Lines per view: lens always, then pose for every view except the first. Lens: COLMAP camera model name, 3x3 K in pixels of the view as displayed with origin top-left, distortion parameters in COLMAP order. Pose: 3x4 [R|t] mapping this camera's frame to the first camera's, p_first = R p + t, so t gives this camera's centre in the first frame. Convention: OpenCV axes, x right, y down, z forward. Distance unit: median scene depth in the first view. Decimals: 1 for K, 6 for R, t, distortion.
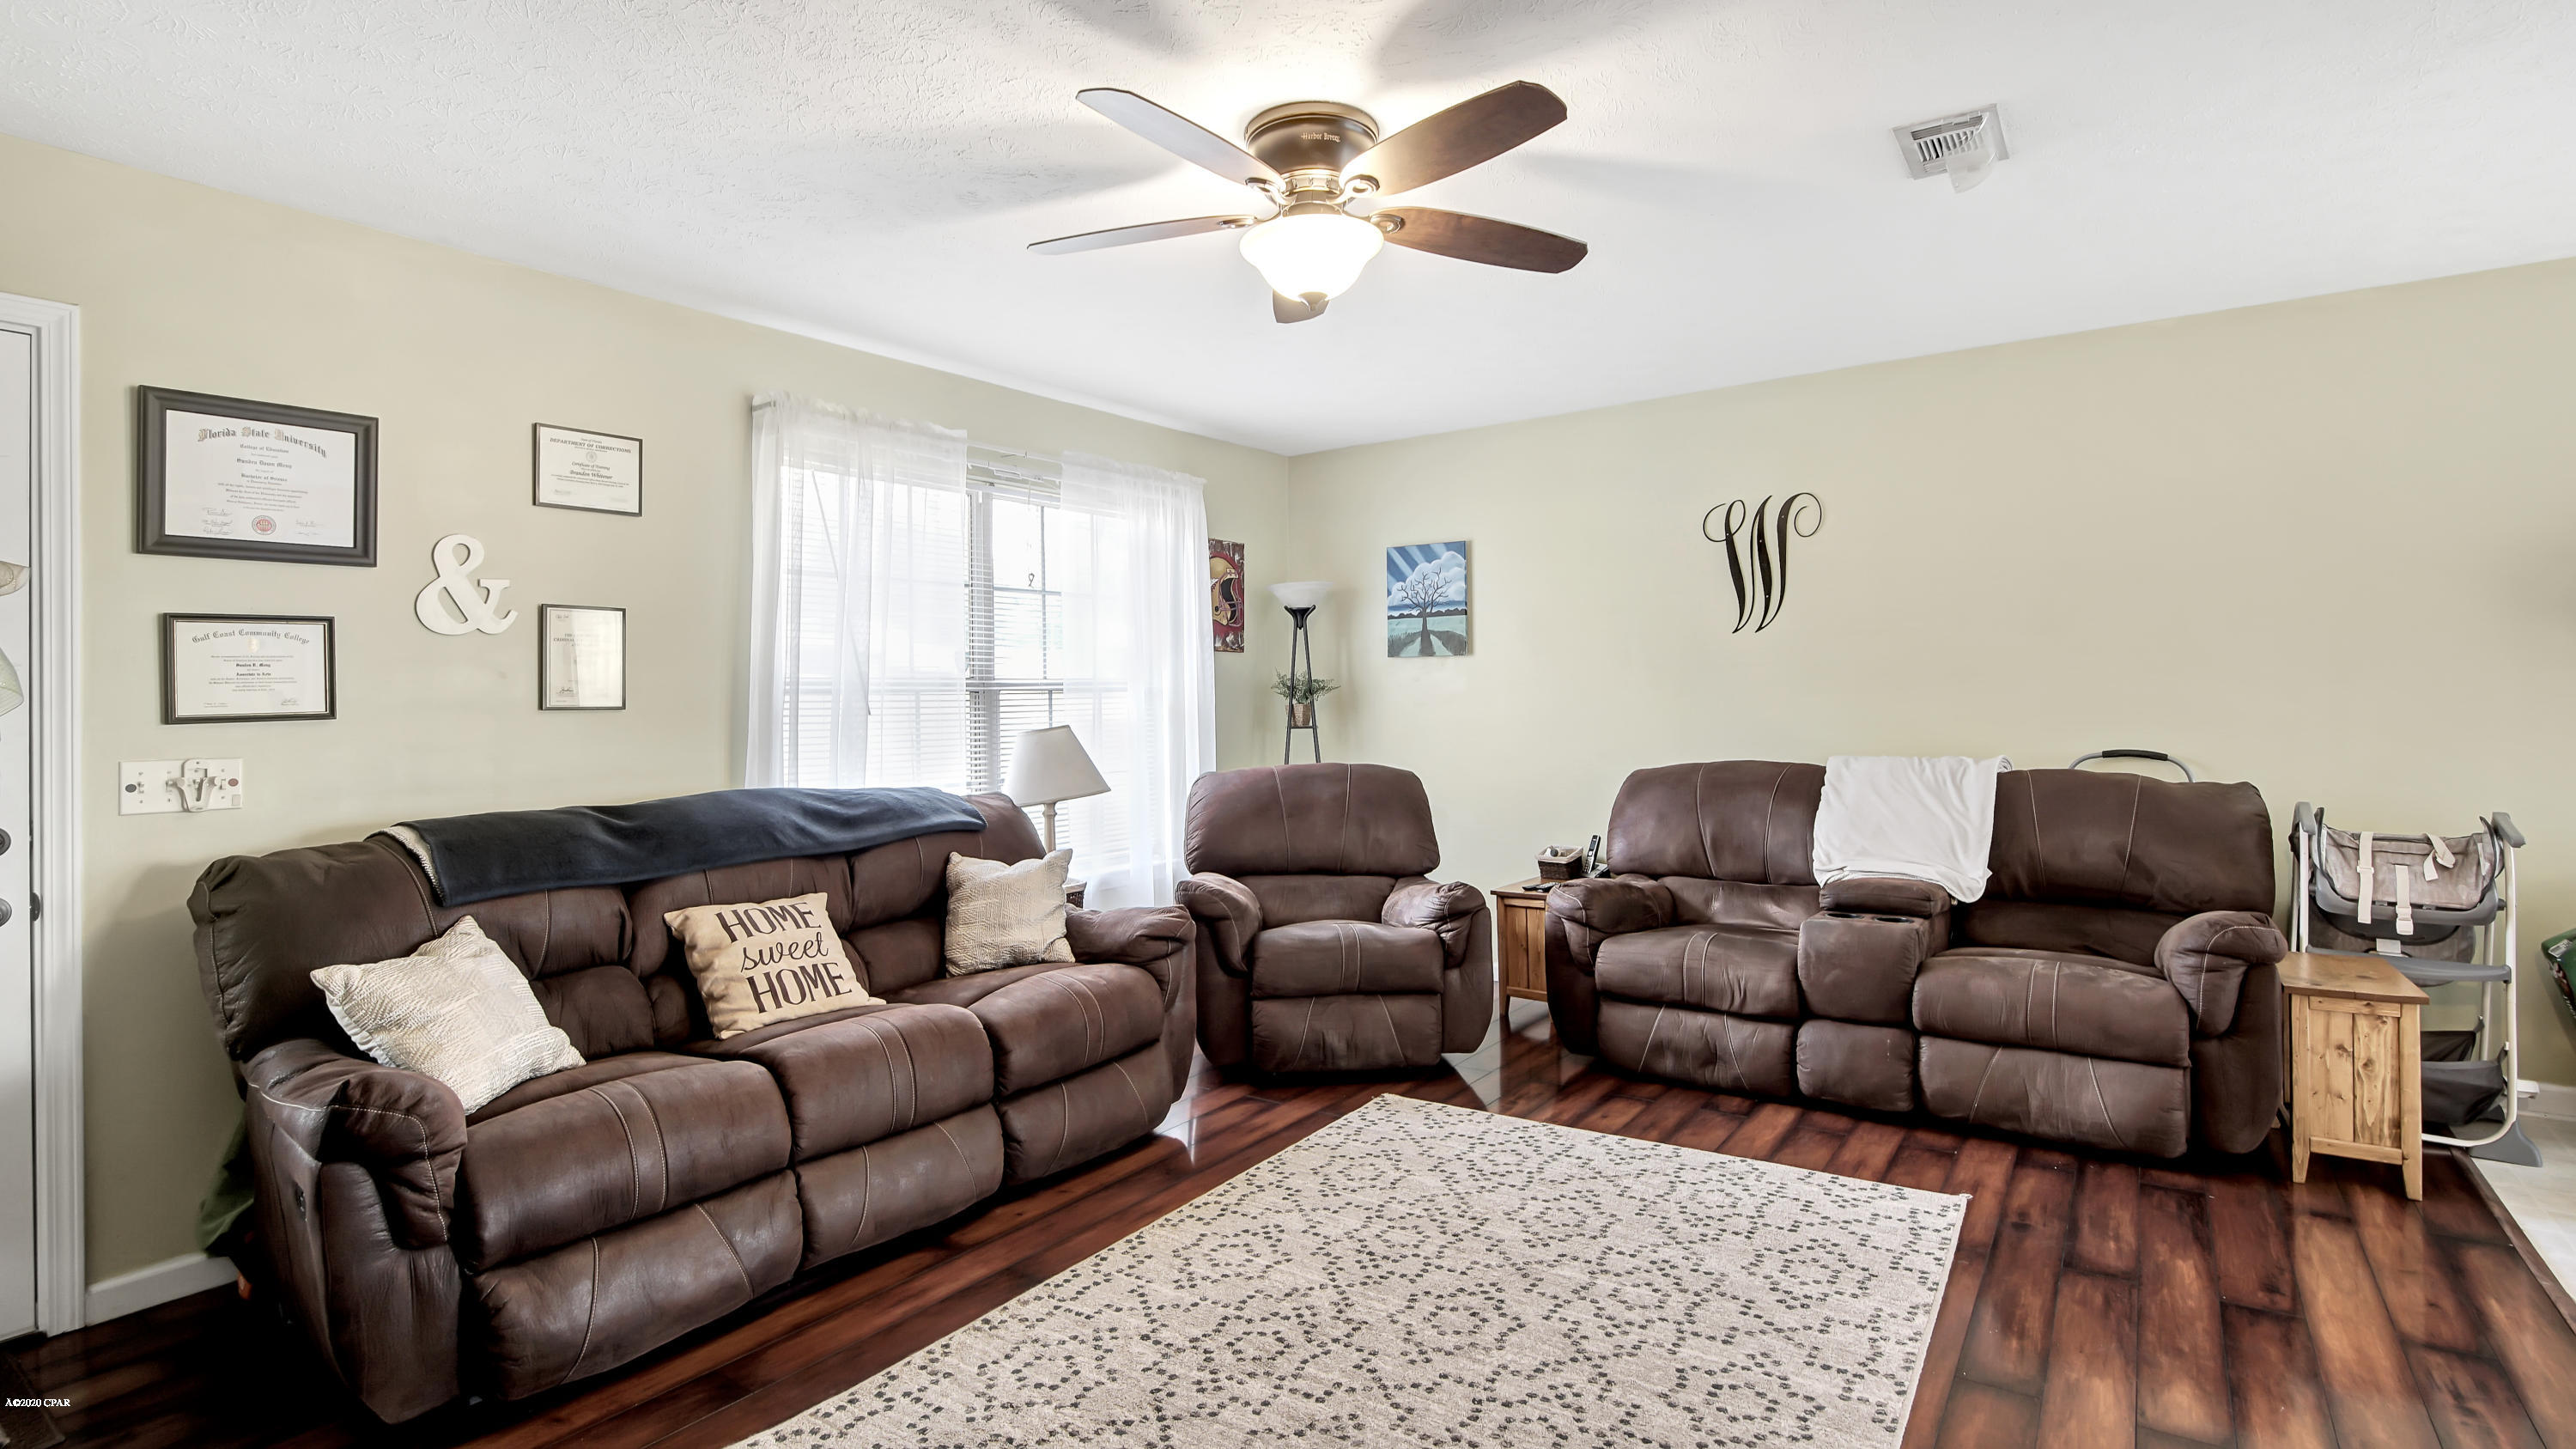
lens RADIAL K [[1231.0, 0, 1362.7], [0, 1231.0, 690.9], [0, 0, 1]] dist [-0.037644, 0.000076]
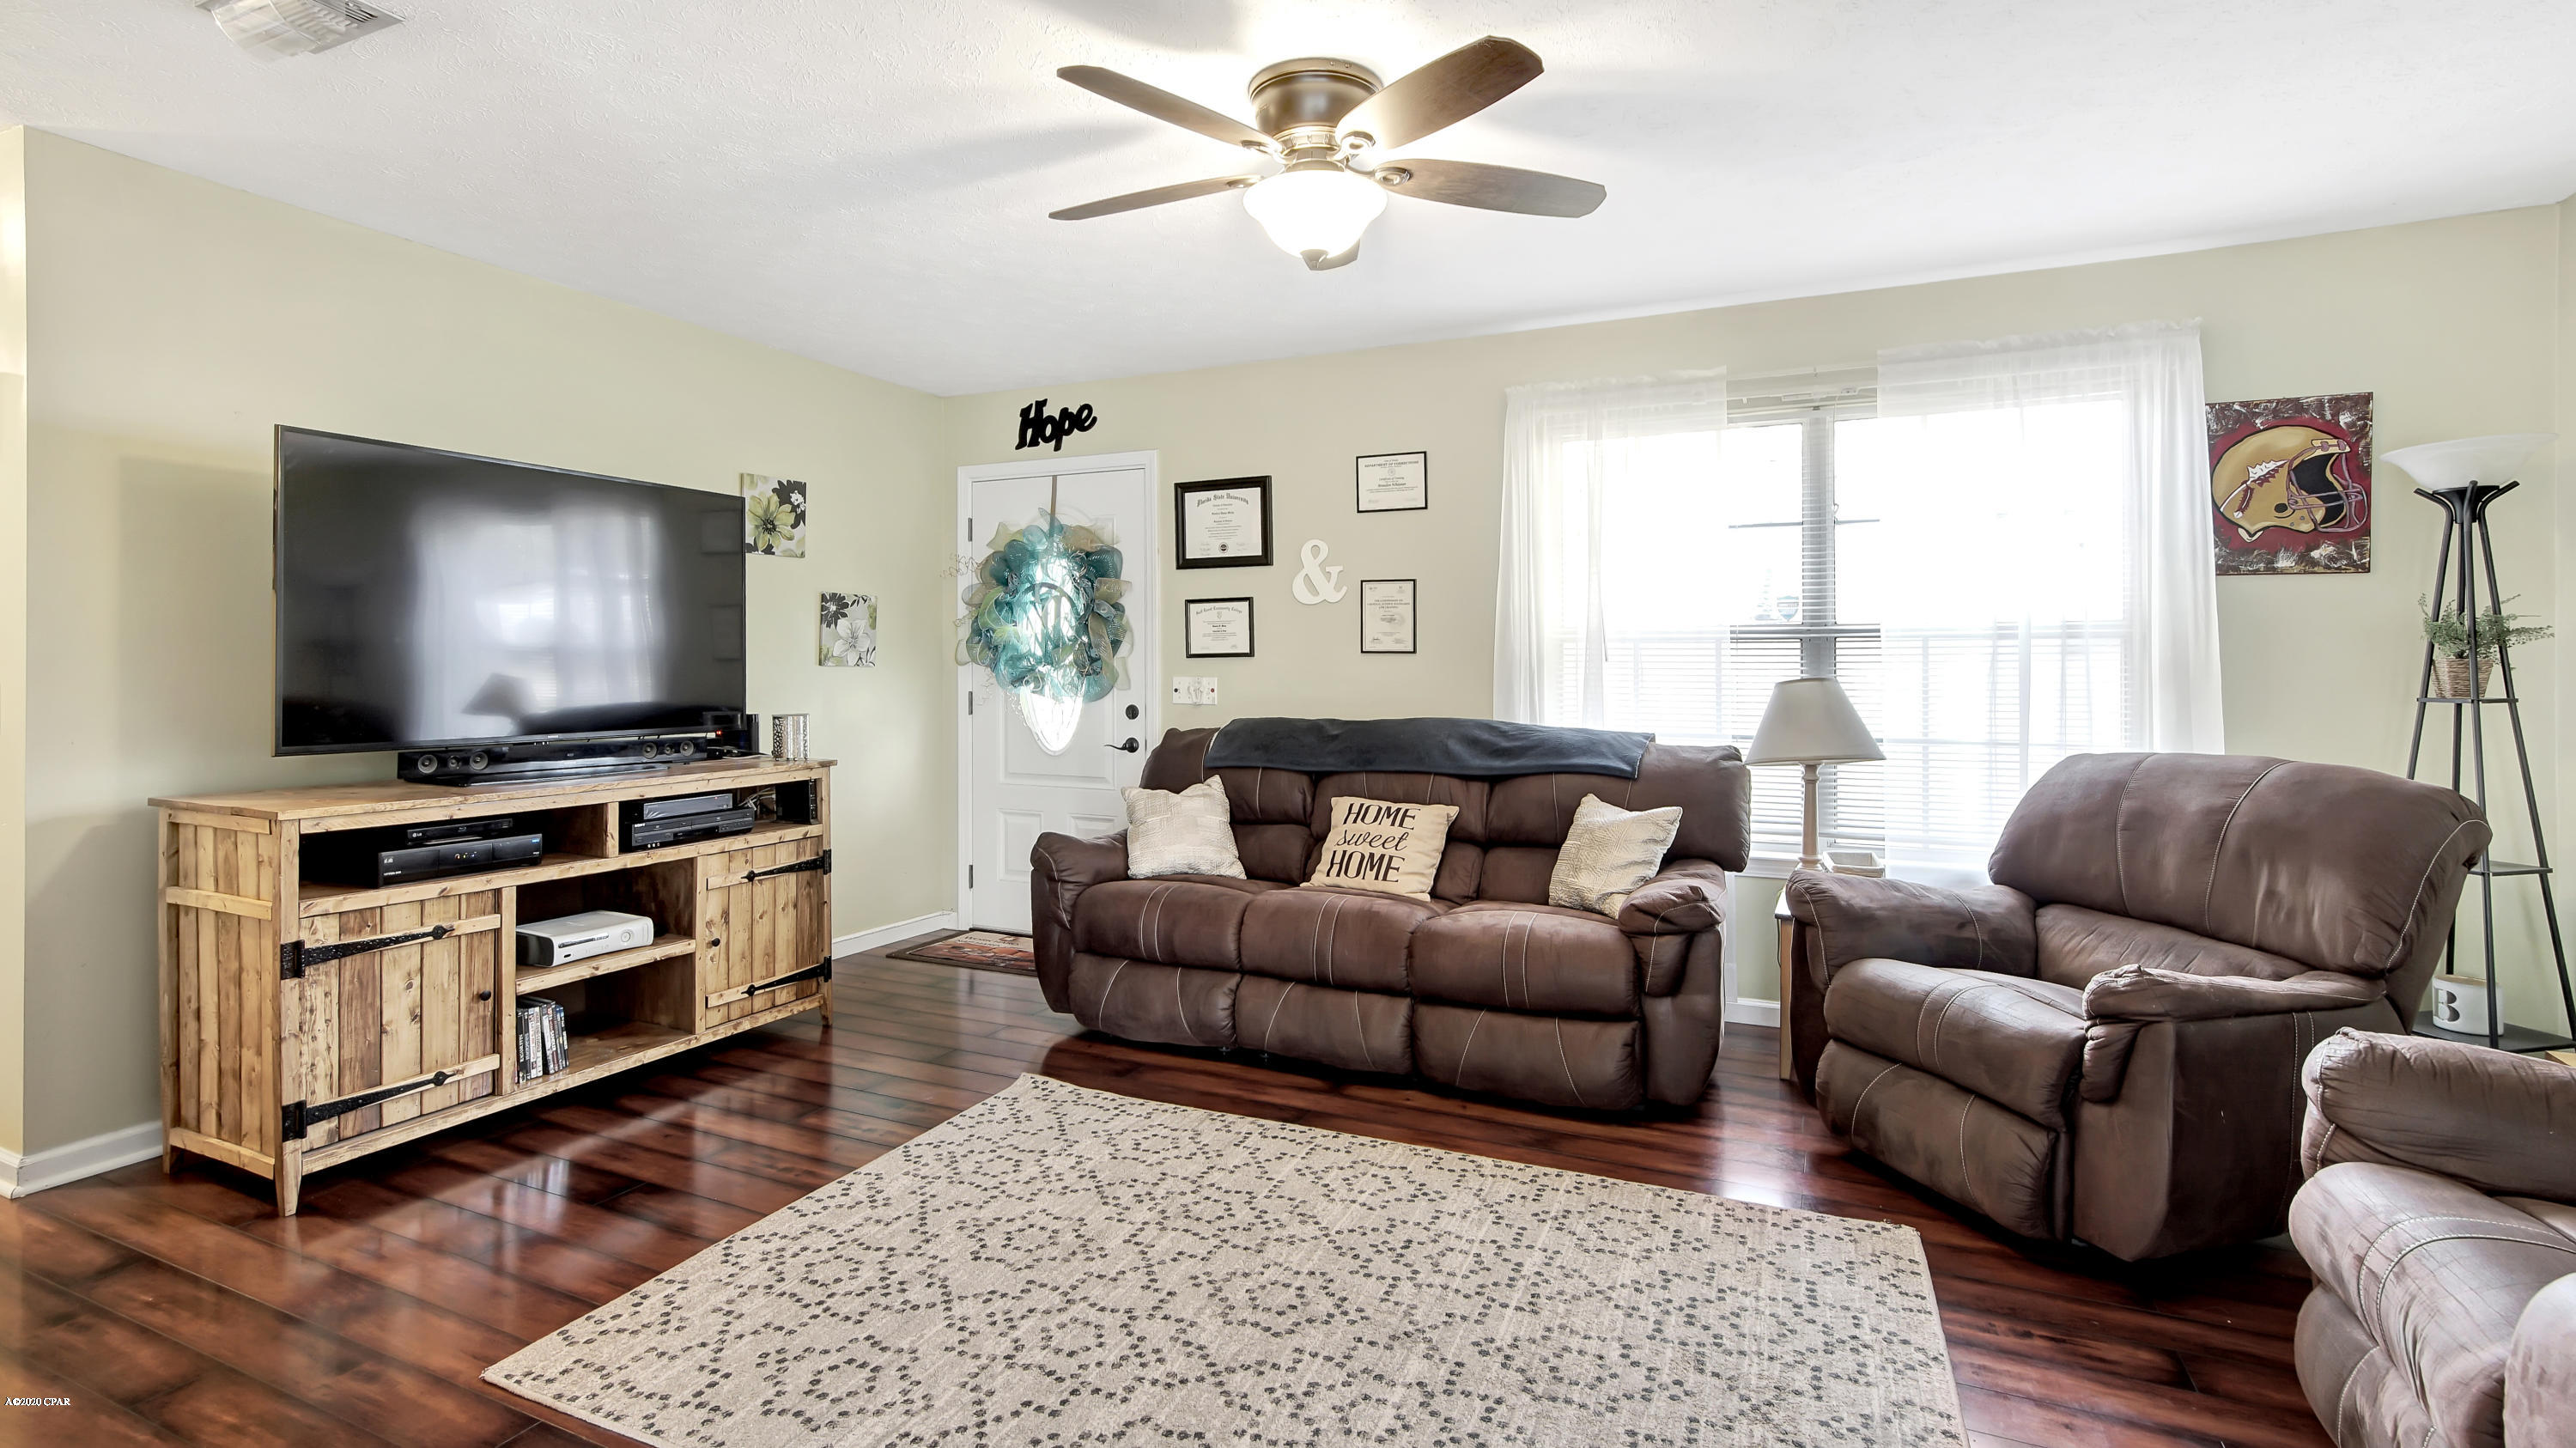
lens RADIAL K [[1274.1, 0, 1223.2], [0, 1274.1, 660.1], [0, 0, 1]] dist [-0.015828, -0.000143]
pose [[0.100869, 0.016255, -0.994767, 0.823732], [0.004489, 0.999849, 0.016793, -0.001898], [0.994890, -0.006159, 0.100780, 0.669274]]
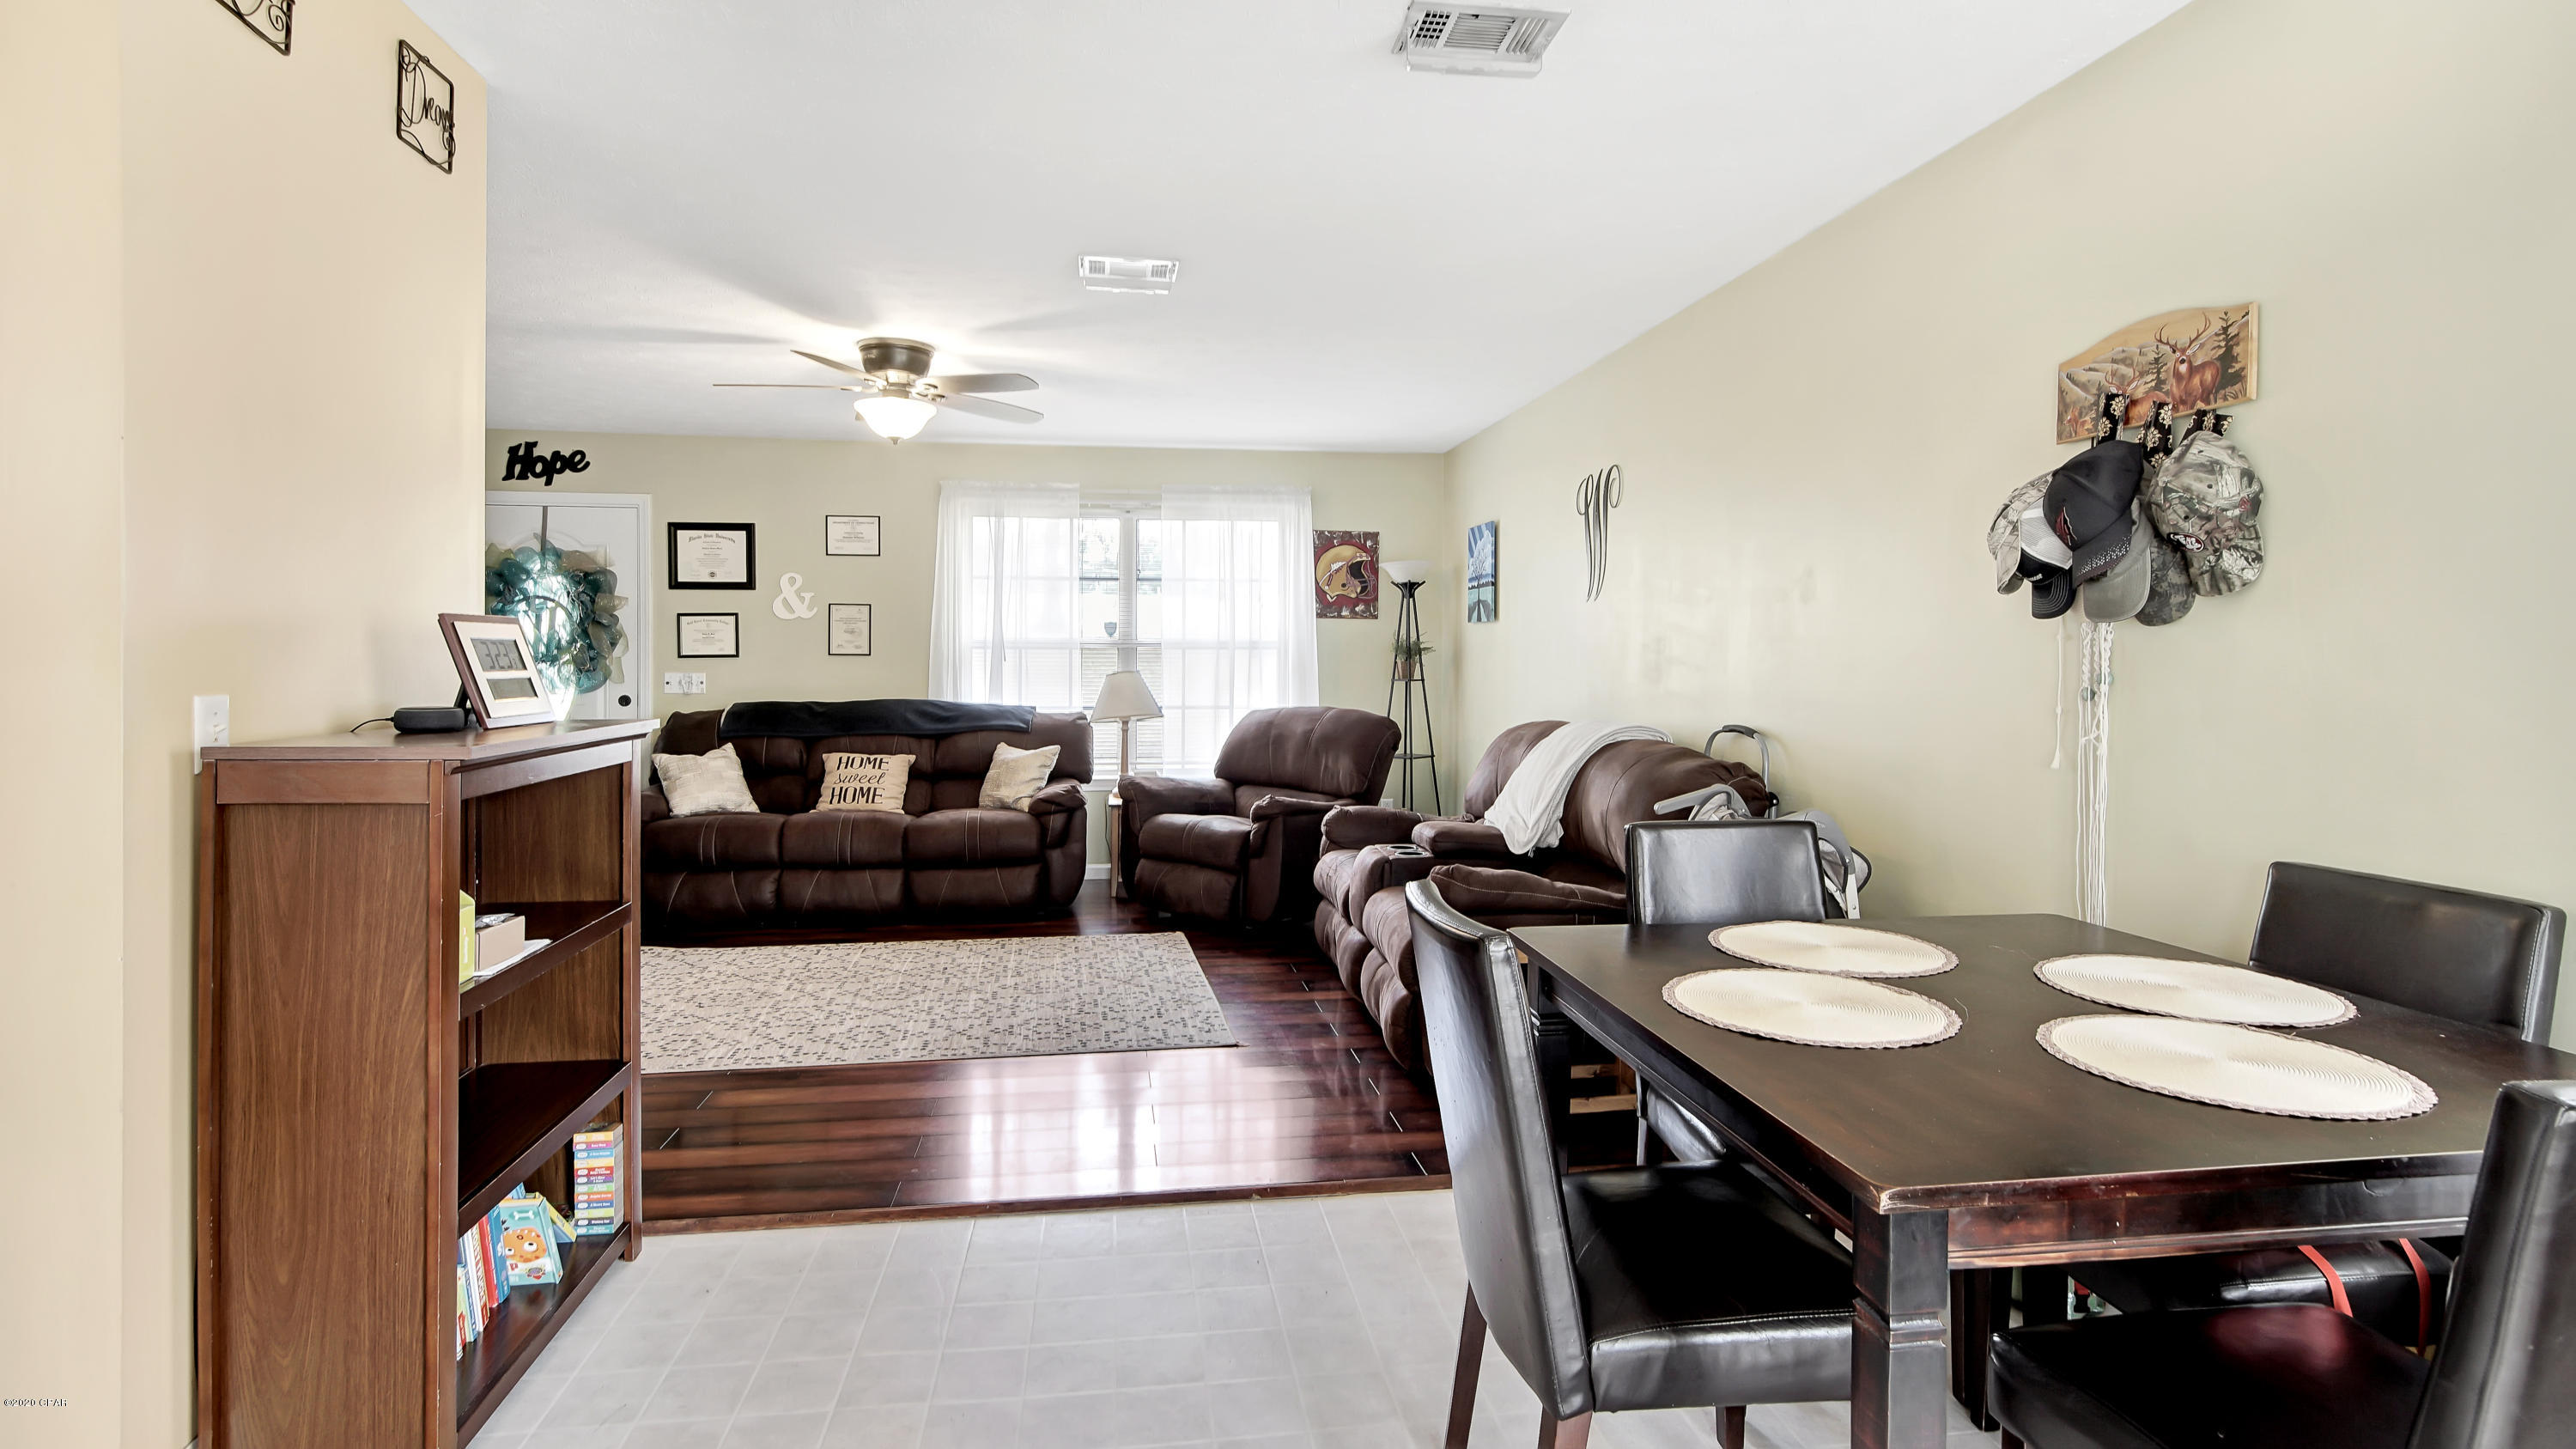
lens RADIAL K [[1363.0, 0, 1392.8], [0, 1363.0, 657.9], [0, 0, 1]] dist [-0.031279, -0.000673]
pose [[0.692537, 0.013118, -0.721263, 1.622091], [-0.008735, 0.999914, 0.009799, -0.009949], [0.721329, -0.000486, 0.692592, 0.095931]]
